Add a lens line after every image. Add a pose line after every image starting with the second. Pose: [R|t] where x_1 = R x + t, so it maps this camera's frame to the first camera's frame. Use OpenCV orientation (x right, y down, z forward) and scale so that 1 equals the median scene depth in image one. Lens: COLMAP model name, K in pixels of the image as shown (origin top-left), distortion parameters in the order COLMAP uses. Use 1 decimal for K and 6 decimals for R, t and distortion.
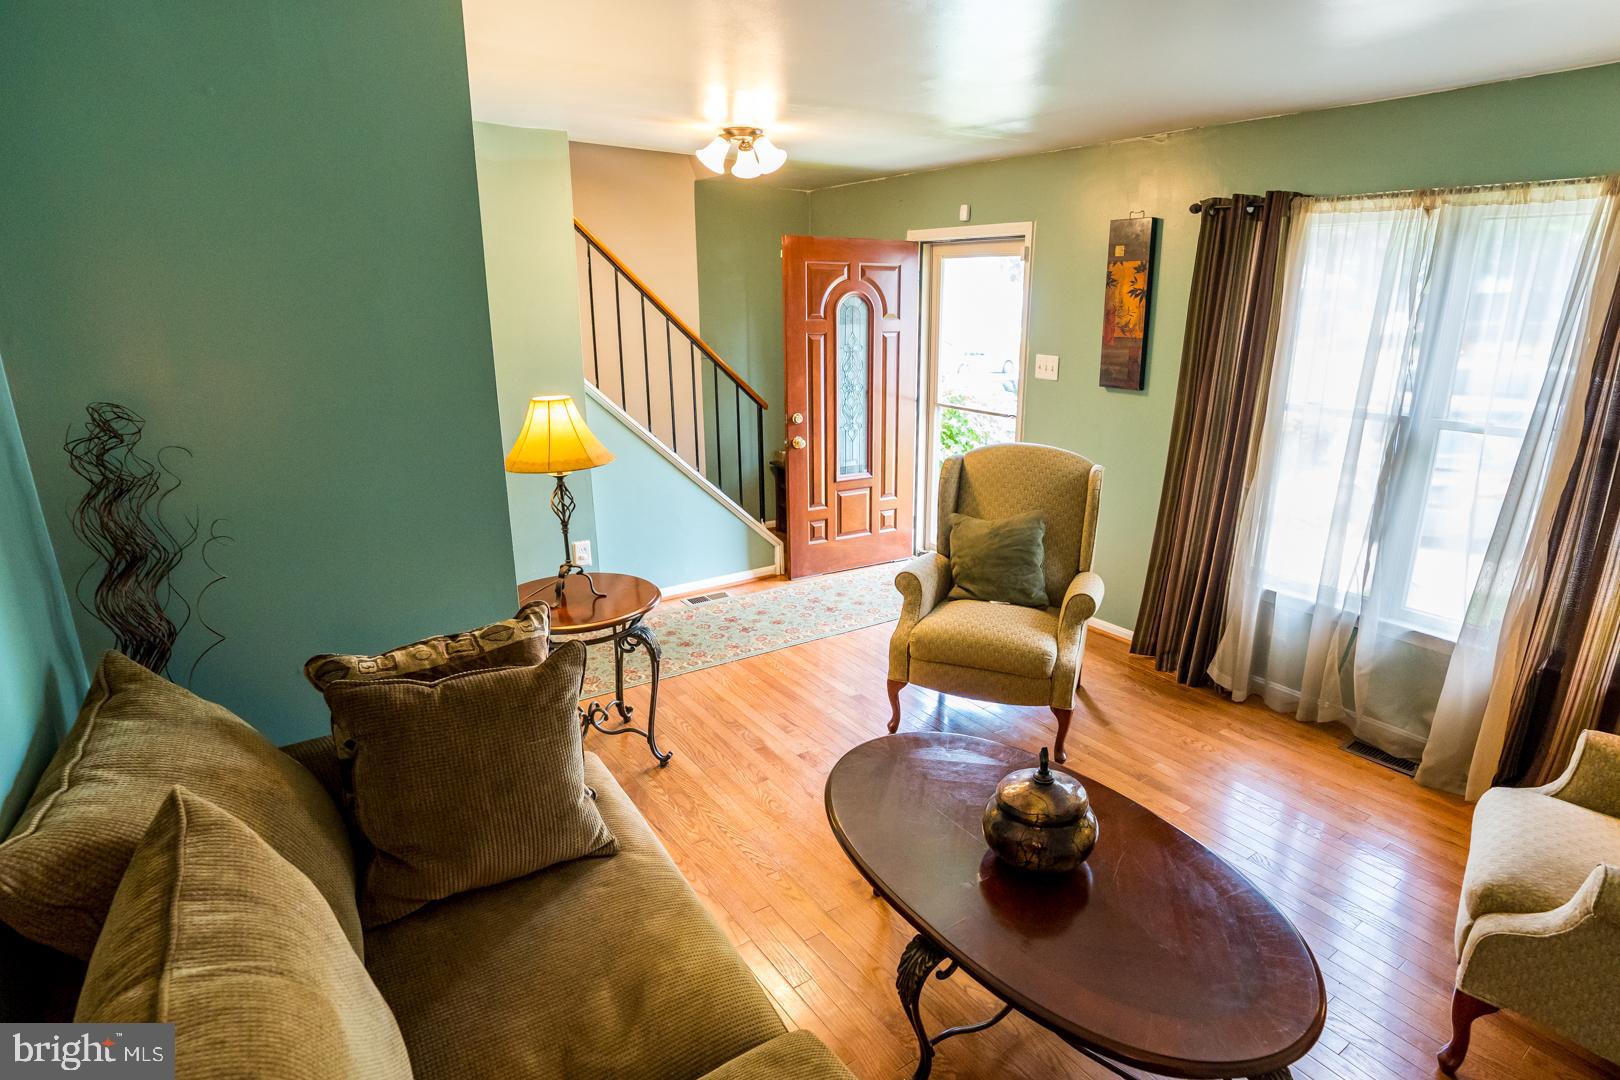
lens RADIAL K [[851.9, 0, 866.5], [0, 851.9, 509.0], [0, 0, 1]] dist [-0.069644, 0.000343]
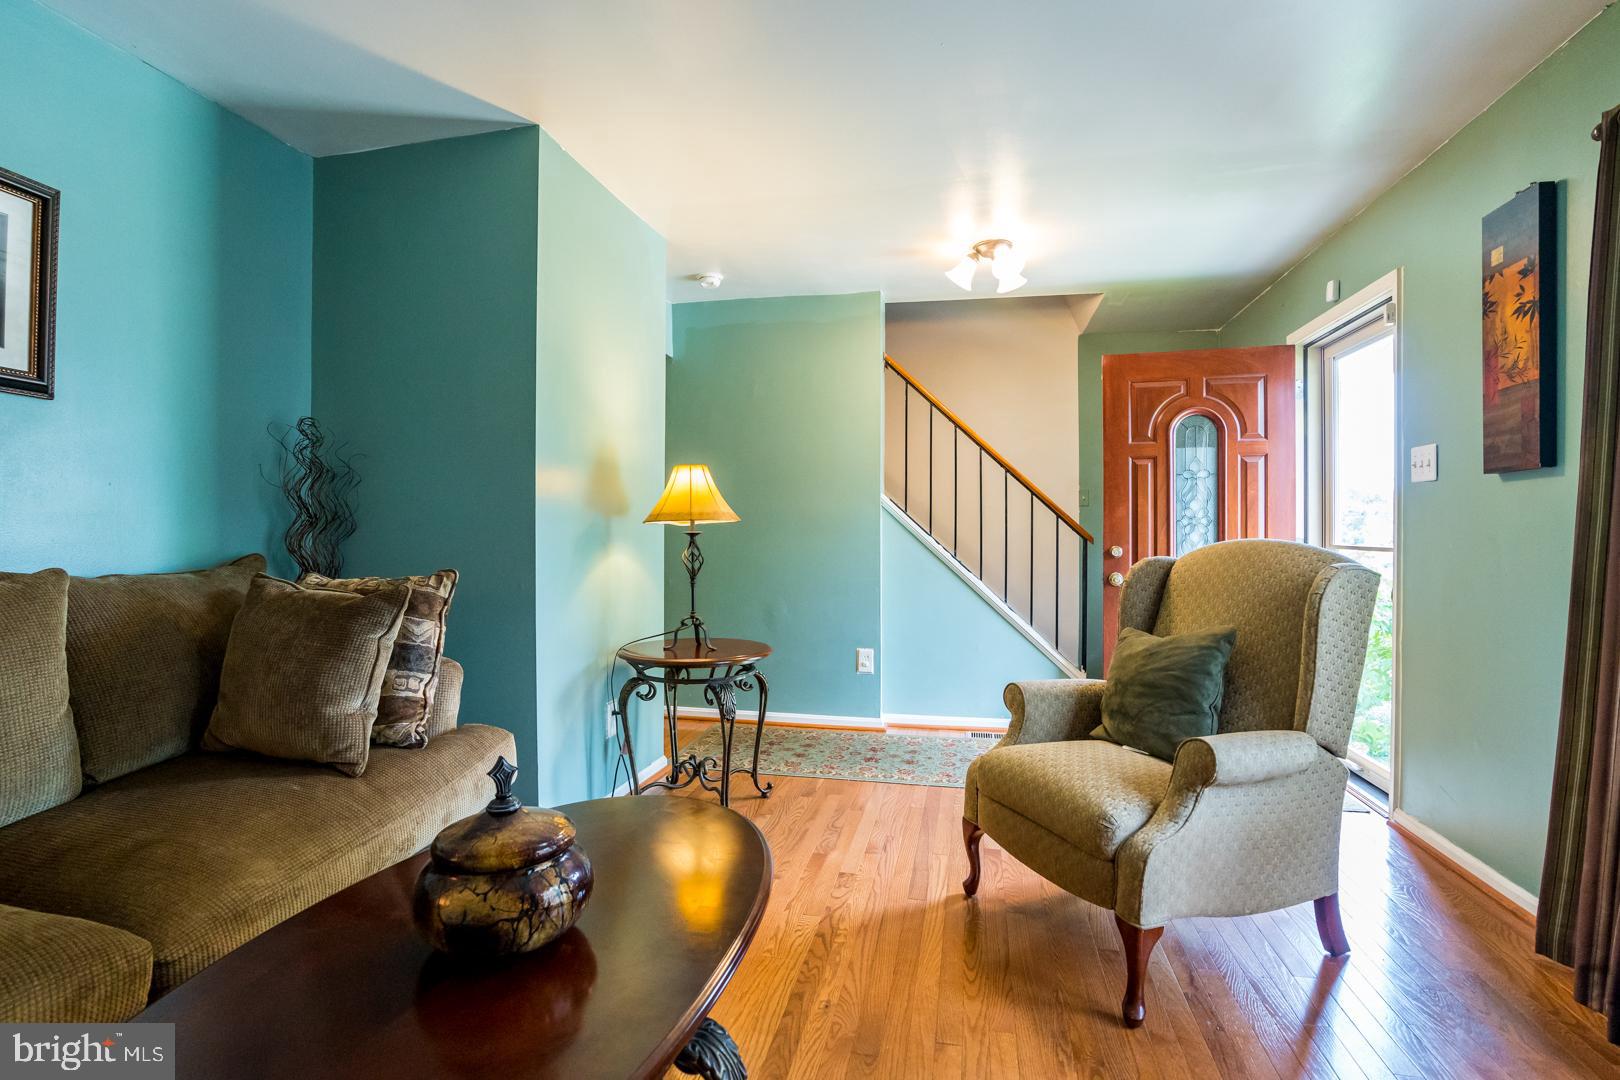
lens RADIAL K [[757.2, 0, 804.3], [0, 757.2, 516.5], [0, 0, 1]] dist [-0.057167, 0.020250]
pose [[0.664085, -0.025291, -0.747229, 0.354615], [-0.170163, 0.968086, -0.183995, 0.069520], [0.728035, 0.249339, 0.638588, 0.317732]]
